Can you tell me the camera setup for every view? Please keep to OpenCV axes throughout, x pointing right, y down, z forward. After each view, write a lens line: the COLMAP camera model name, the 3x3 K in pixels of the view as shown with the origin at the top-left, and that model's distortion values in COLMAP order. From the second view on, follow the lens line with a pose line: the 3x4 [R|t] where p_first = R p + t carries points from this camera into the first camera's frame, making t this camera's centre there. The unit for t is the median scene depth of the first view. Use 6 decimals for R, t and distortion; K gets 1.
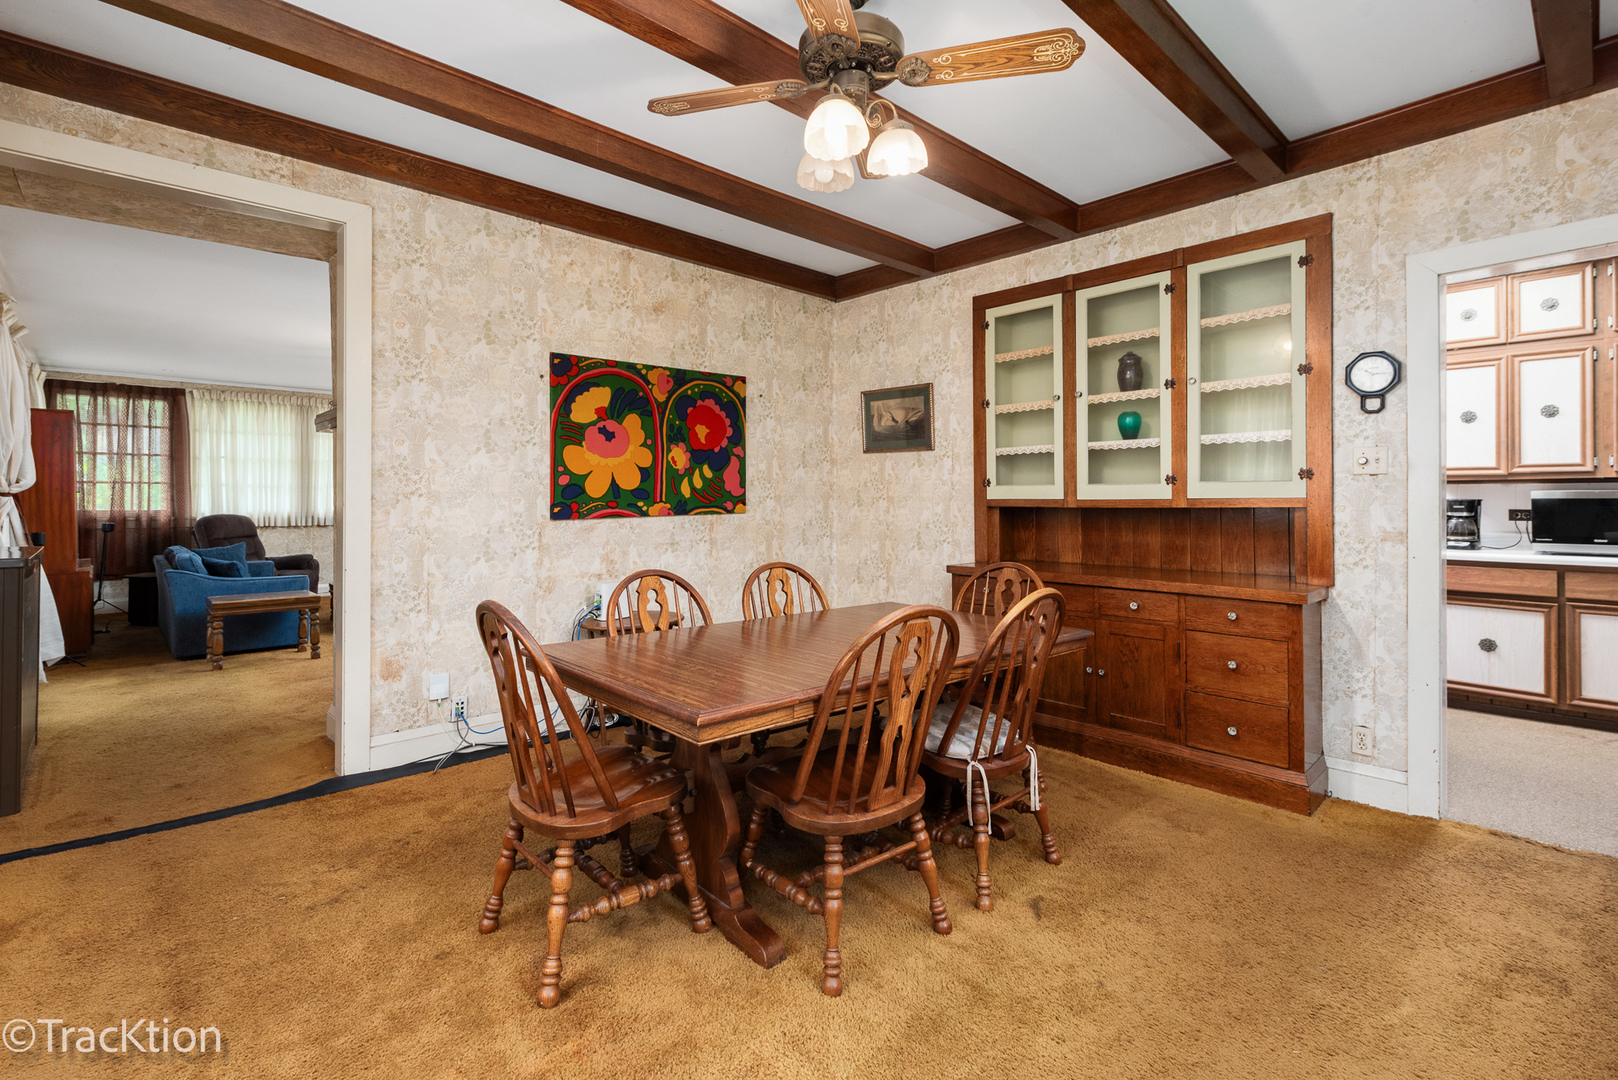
lens RADIAL K [[727.8, 0, 810.8], [0, 727.8, 500.3], [0, 0, 1]] dist [-0.000837, -0.000556]
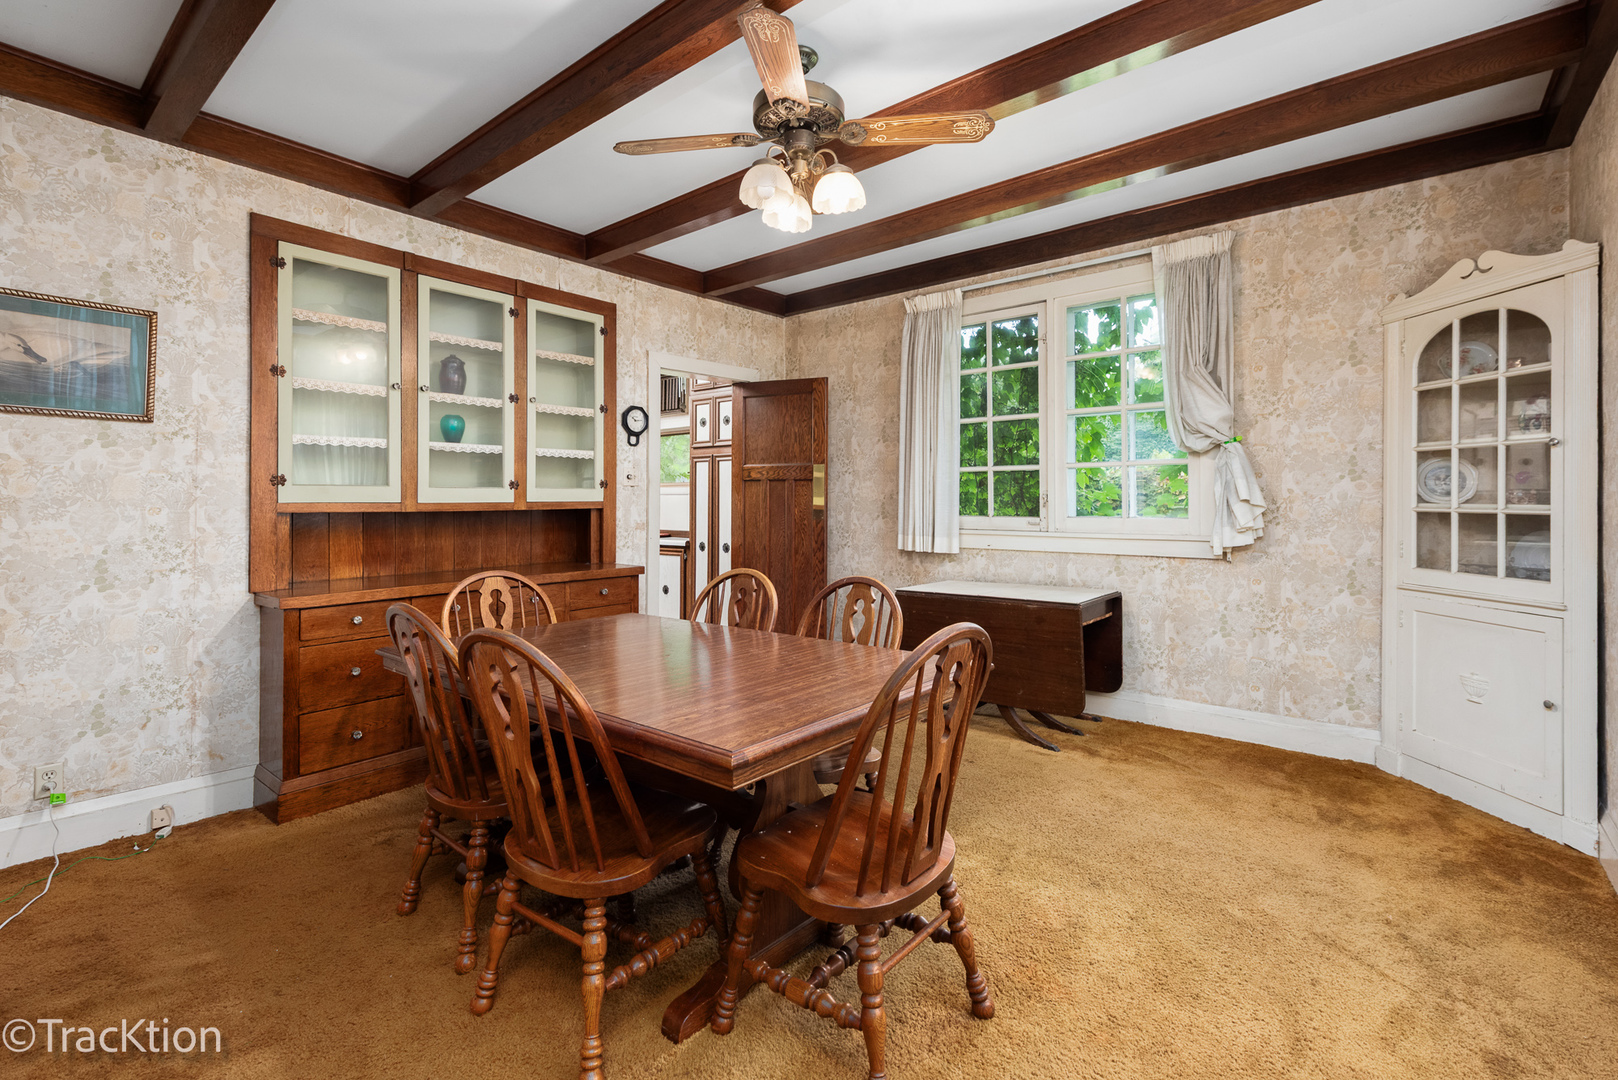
lens RADIAL K [[727.8, 0, 810.8], [0, 727.8, 500.3], [0, 0, 1]] dist [-0.000837, -0.000556]
pose [[-0.133755, 0.004364, 0.991005, -0.609729], [0.004791, 0.999981, -0.003757, 0.001389], [-0.991003, 0.004246, -0.133773, 0.642555]]
